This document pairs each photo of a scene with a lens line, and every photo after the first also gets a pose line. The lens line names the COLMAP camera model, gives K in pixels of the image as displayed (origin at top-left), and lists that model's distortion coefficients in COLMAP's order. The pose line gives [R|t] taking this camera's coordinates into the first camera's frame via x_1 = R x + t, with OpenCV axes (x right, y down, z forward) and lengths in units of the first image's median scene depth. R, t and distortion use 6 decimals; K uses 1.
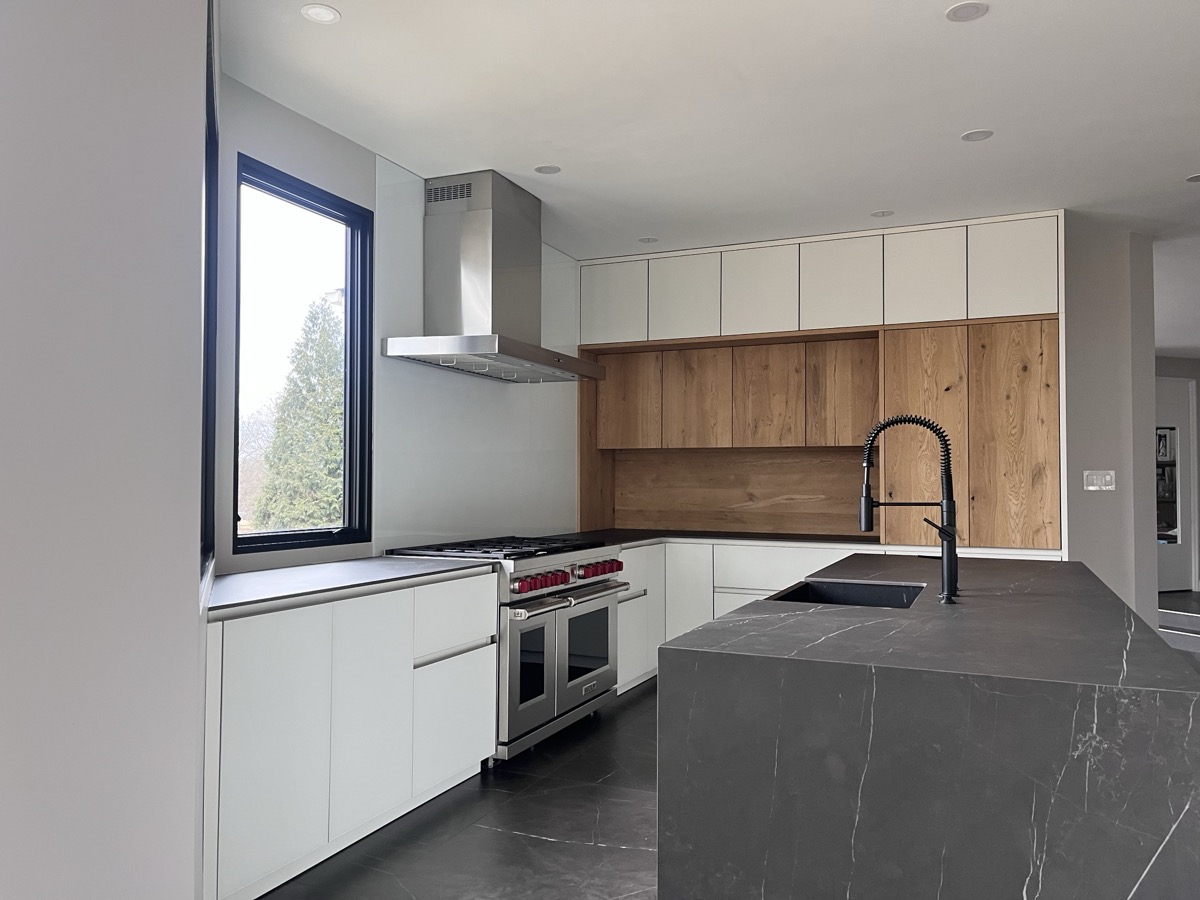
lens RADIAL K [[909.3, 0, 597.2], [0, 909.3, 453.2], [0, 0, 1]] dist [0.071315, -0.083044]
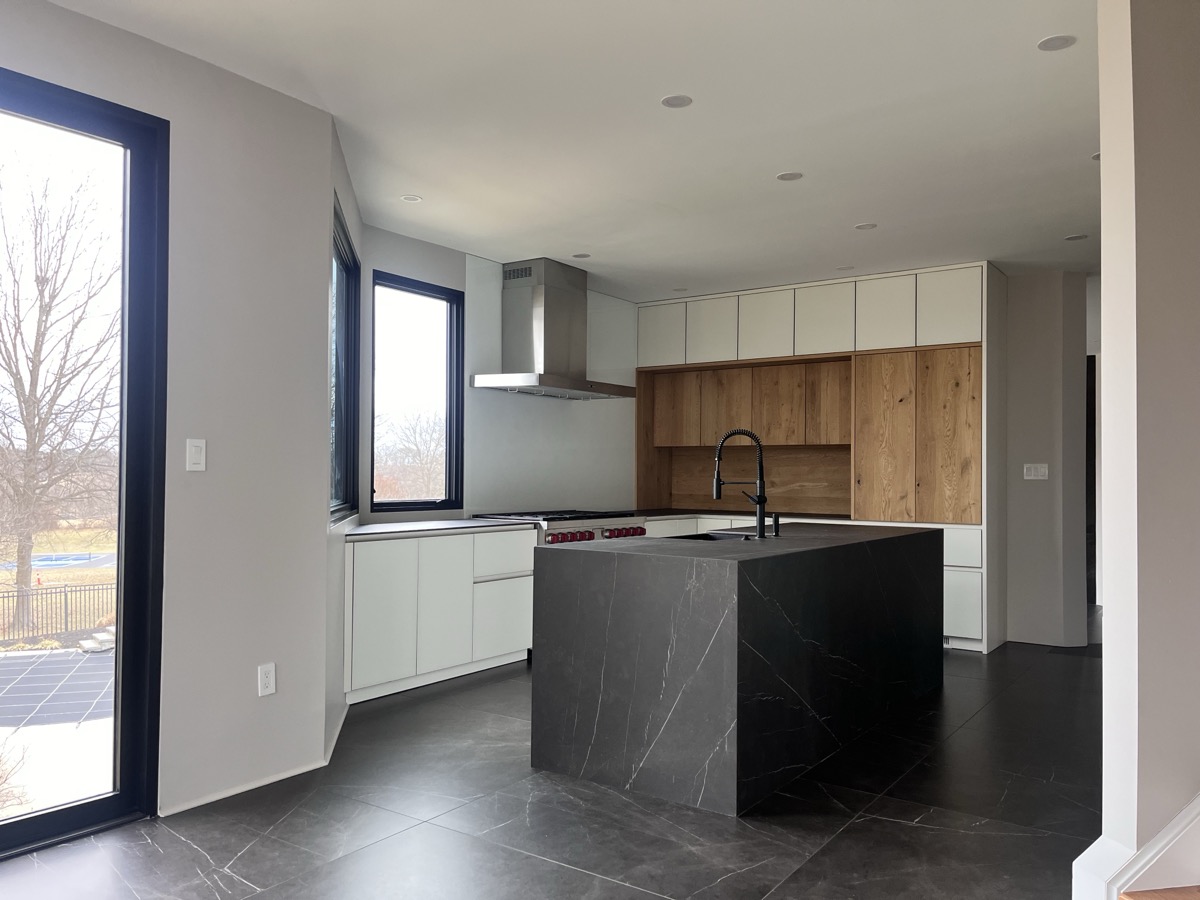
lens RADIAL K [[909.3, 0, 602.1], [0, 909.3, 457.7], [0, 0, 1]] dist [0.071315, -0.083044]
pose [[0.980975, 0.000459, -0.194132, 0.228685], [0.001909, 0.999926, 0.012011, -0.005740], [0.194124, -0.012153, 0.980902, -0.369019]]
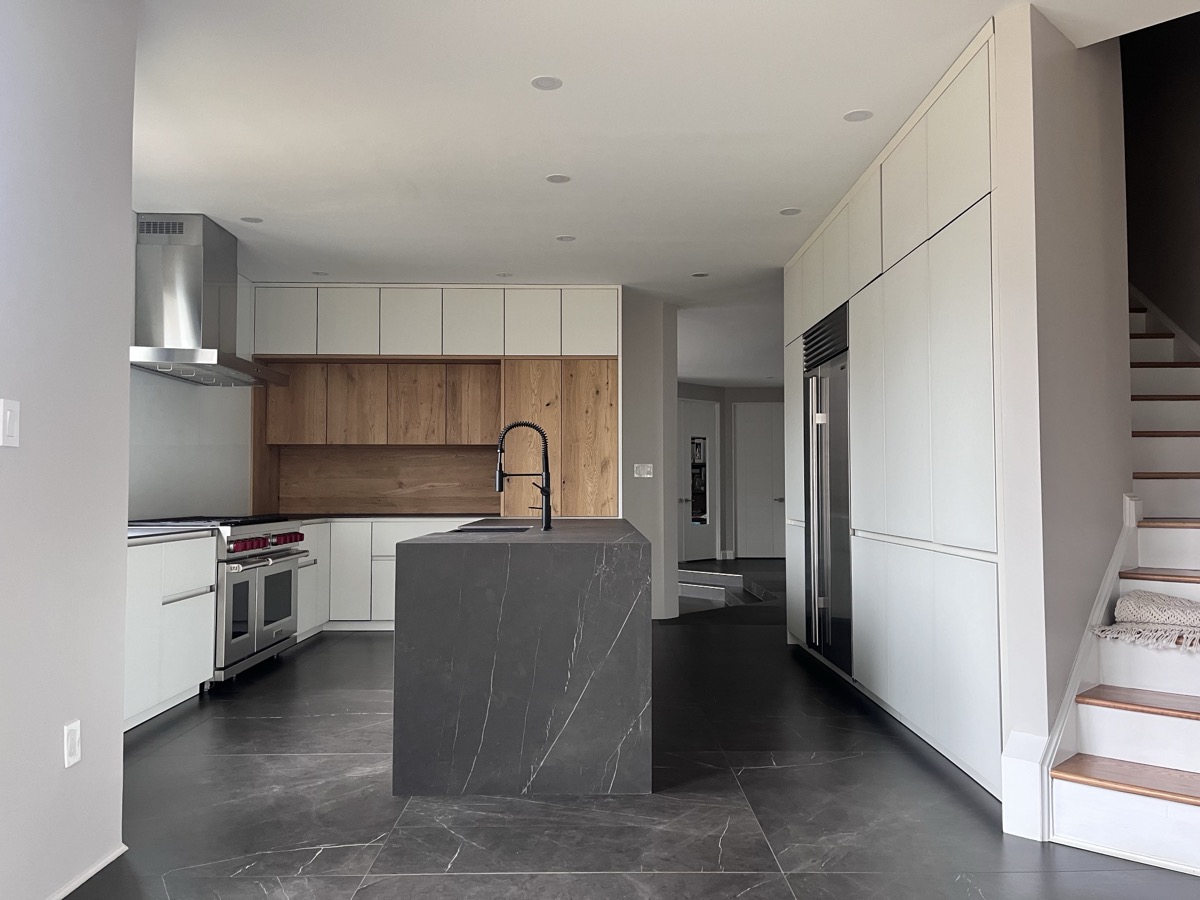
lens RADIAL K [[909.3, 0, 603.1], [0, 909.3, 450.9], [0, 0, 1]] dist [0.071315, -0.083044]
pose [[0.911604, 0.013177, 0.410859, -0.113716], [-0.009400, 0.999893, -0.011212, 0.016171], [-0.410963, 0.006359, 0.911630, -0.308645]]
